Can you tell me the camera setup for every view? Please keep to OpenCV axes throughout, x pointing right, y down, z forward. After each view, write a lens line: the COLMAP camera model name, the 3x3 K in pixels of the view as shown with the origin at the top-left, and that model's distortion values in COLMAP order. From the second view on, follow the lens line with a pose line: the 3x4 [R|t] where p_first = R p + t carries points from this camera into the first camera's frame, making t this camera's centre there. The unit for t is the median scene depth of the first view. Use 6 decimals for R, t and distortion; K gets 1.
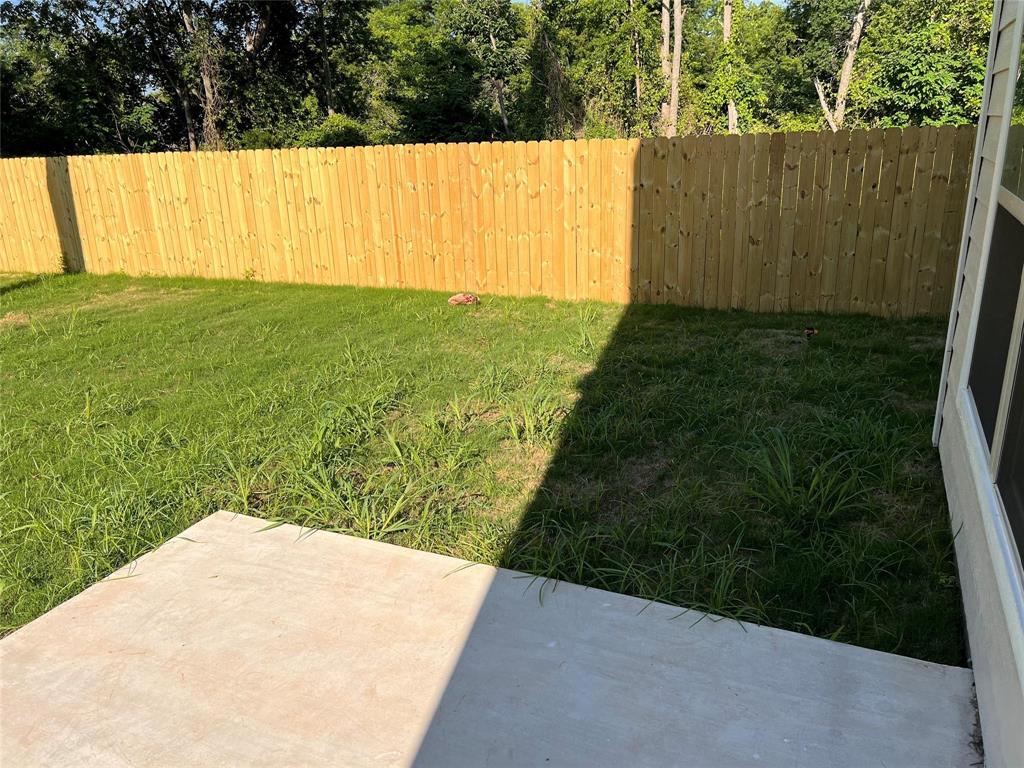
lens RADIAL K [[770.1, 0, 516.6], [0, 770.1, 382.2], [0, 0, 1]] dist [0.051855, -0.058449]
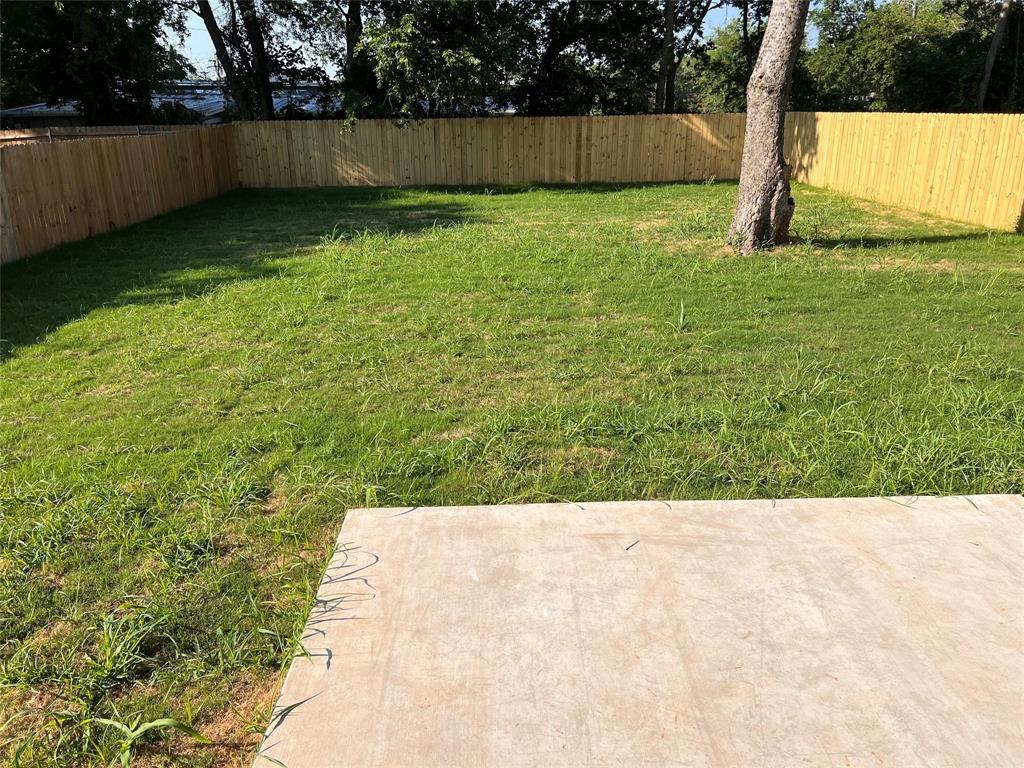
lens RADIAL K [[770.1, 0, 517.8], [0, 770.1, 380.1], [0, 0, 1]] dist [0.051855, -0.058449]
pose [[0.439108, 0.336828, -0.832905, 0.126146], [-0.290739, 0.930453, 0.222998, -0.006444], [0.850091, 0.144238, 0.506499, -0.070173]]
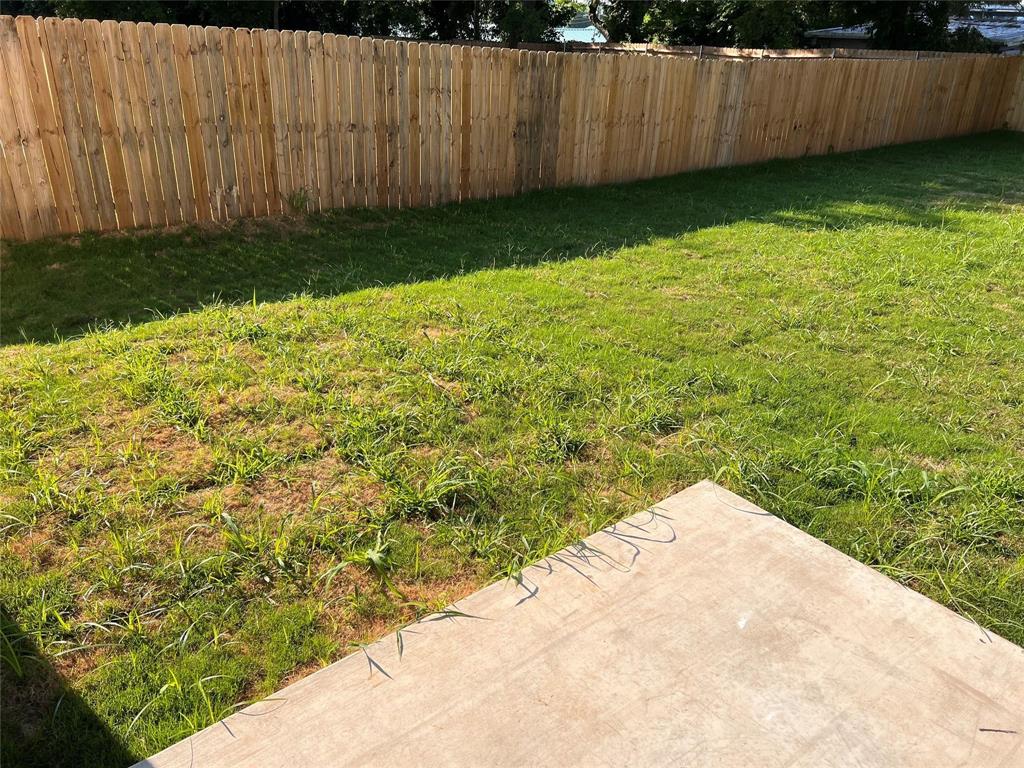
lens RADIAL K [[770.1, 0, 522.9], [0, 770.1, 371.7], [0, 0, 1]] dist [0.051855, -0.058449]
pose [[-0.450501, 0.392031, -0.802098, -0.005572], [-0.289759, 0.785590, 0.546706, -0.085359], [0.844446, 0.478706, -0.240315, 0.275789]]
